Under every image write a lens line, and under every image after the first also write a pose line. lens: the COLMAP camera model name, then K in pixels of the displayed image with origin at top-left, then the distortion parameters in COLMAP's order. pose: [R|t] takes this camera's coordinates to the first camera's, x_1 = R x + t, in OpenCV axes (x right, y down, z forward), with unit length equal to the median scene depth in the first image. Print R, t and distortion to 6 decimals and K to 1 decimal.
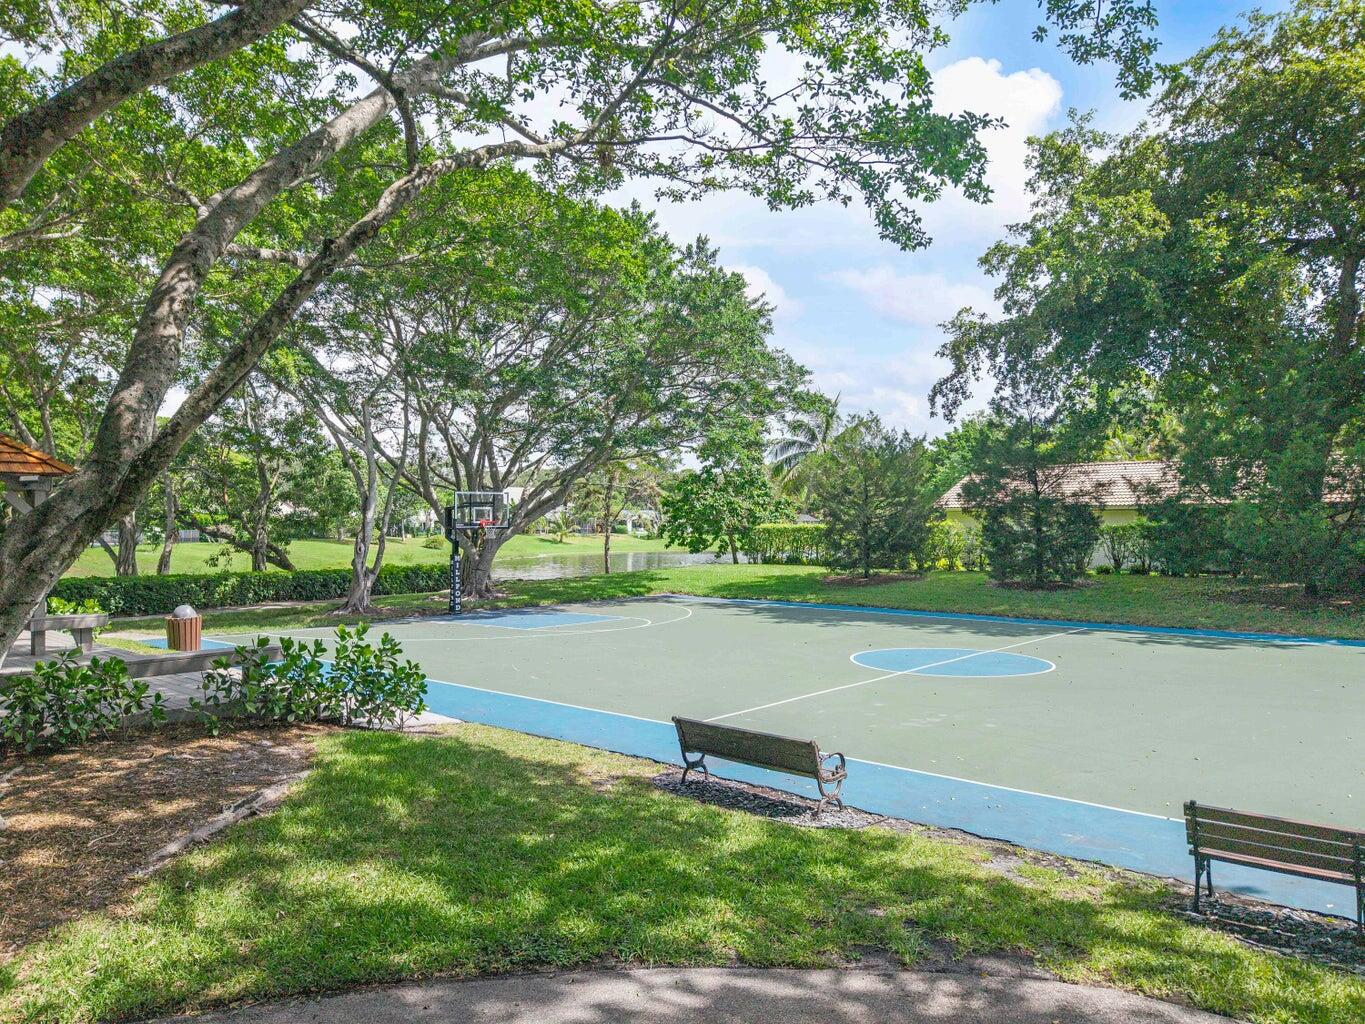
lens RADIAL K [[955.3, 0, 680.1], [0, 955.3, 516.0], [0, 0, 1]] dist [0.048816, -0.000469]
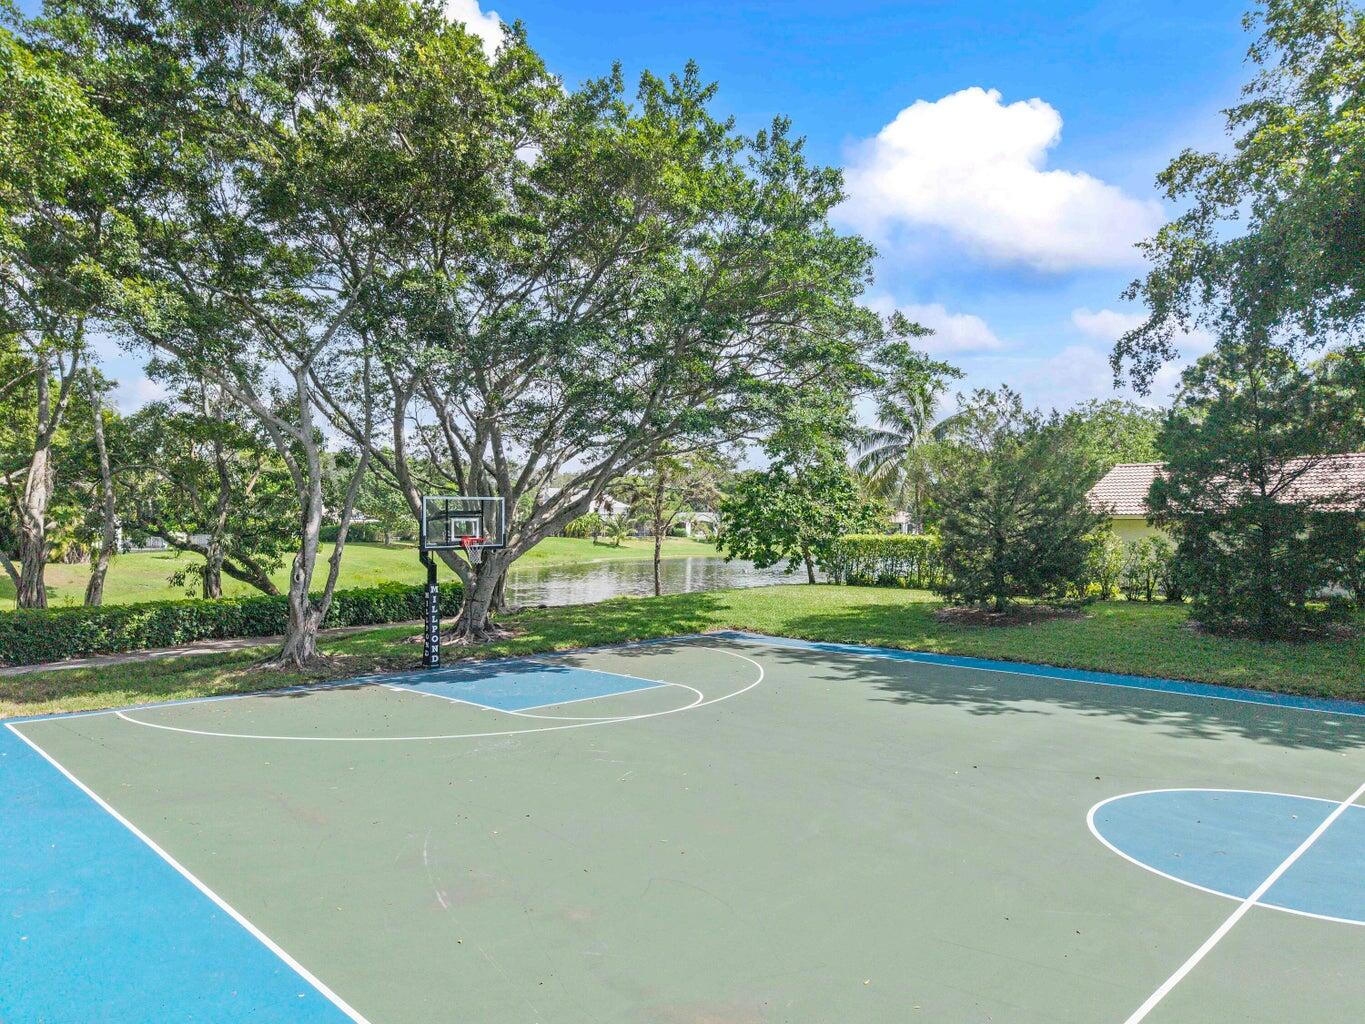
lens RADIAL K [[955.3, 0, 680.3], [0, 955.3, 500.6], [0, 0, 1]] dist [0.048816, -0.000469]
pose [[0.998043, -0.001162, -0.062523, -0.003397], [0.000104, 0.999857, -0.016918, -0.007361], [0.062534, 0.016878, 0.997900, 0.210853]]
